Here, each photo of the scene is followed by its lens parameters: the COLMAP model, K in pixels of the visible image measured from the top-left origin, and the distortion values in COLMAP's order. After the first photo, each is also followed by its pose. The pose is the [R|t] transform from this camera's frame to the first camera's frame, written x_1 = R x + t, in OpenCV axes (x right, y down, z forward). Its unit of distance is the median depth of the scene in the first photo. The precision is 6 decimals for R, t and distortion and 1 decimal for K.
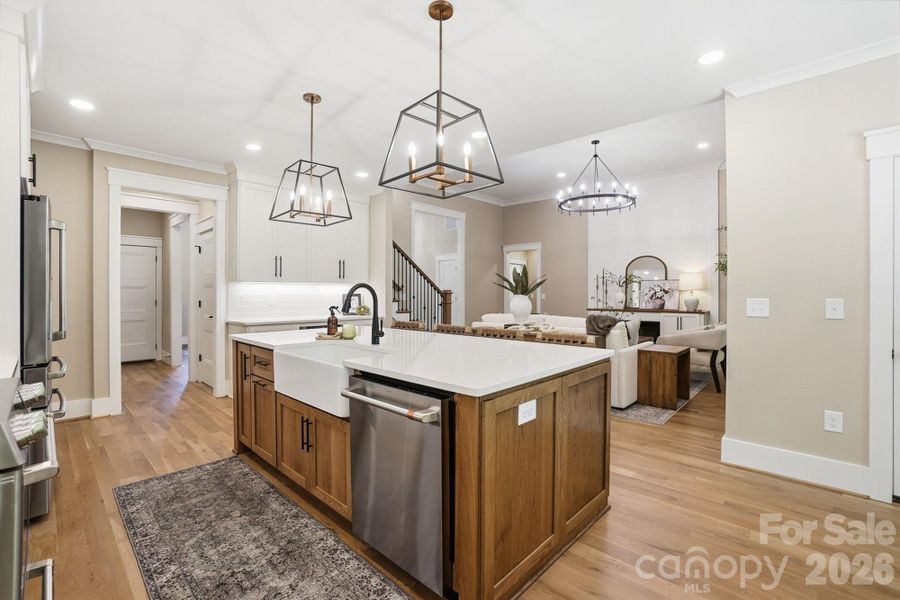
lens RADIAL K [[402.1, 0, 447.3], [0, 402.1, 291.8], [0, 0, 1]] dist [-0.059033, 0.020165]
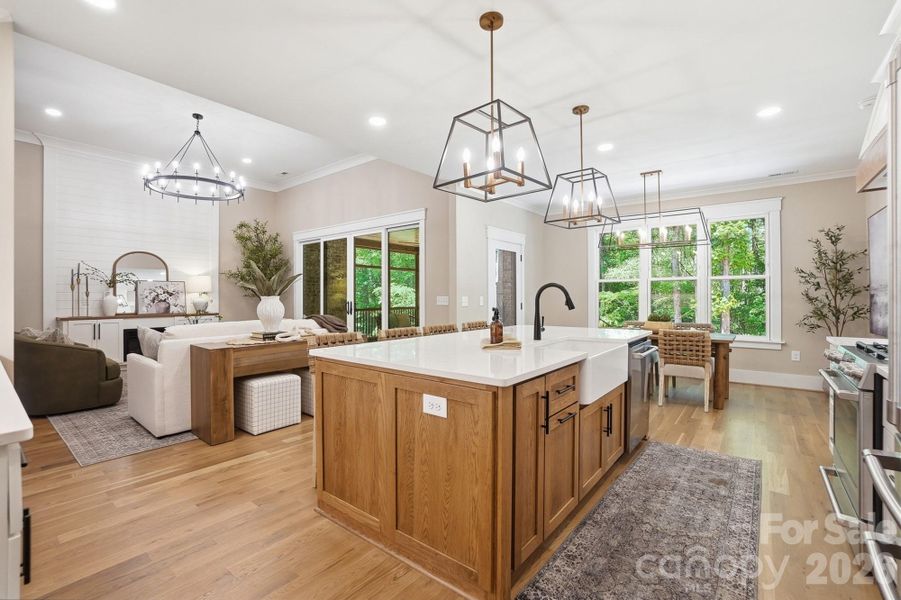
lens RADIAL K [[402.6, 0, 447.8], [0, 402.6, 291.7], [0, 0, 1]] dist [-0.059033, 0.020165]
pose [[-0.084889, 0.013687, 0.996296, -1.049521], [-0.002110, 0.999901, -0.013916, 0.015779], [-0.996388, -0.003283, -0.084851, 1.136114]]
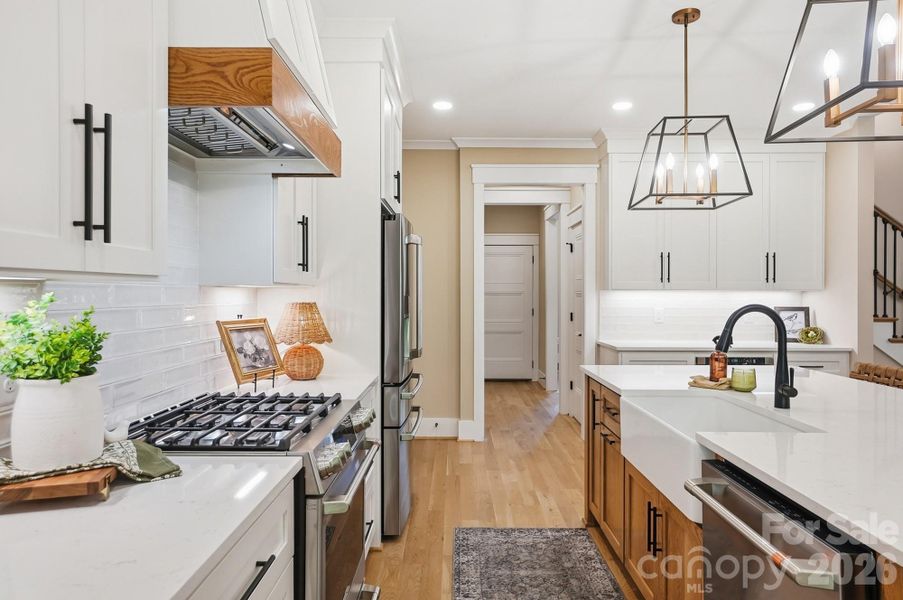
lens RADIAL K [[578.3, 0, 448.8], [0, 578.3, 293.7], [0, 0, 1]] dist [-0.000257, 0.001325]
pose [[0.683082, 0.001312, -0.730340, 0.090481], [-0.000227, 0.999999, 0.001584, -0.031768], [0.730342, -0.000916, 0.683082, 0.057309]]
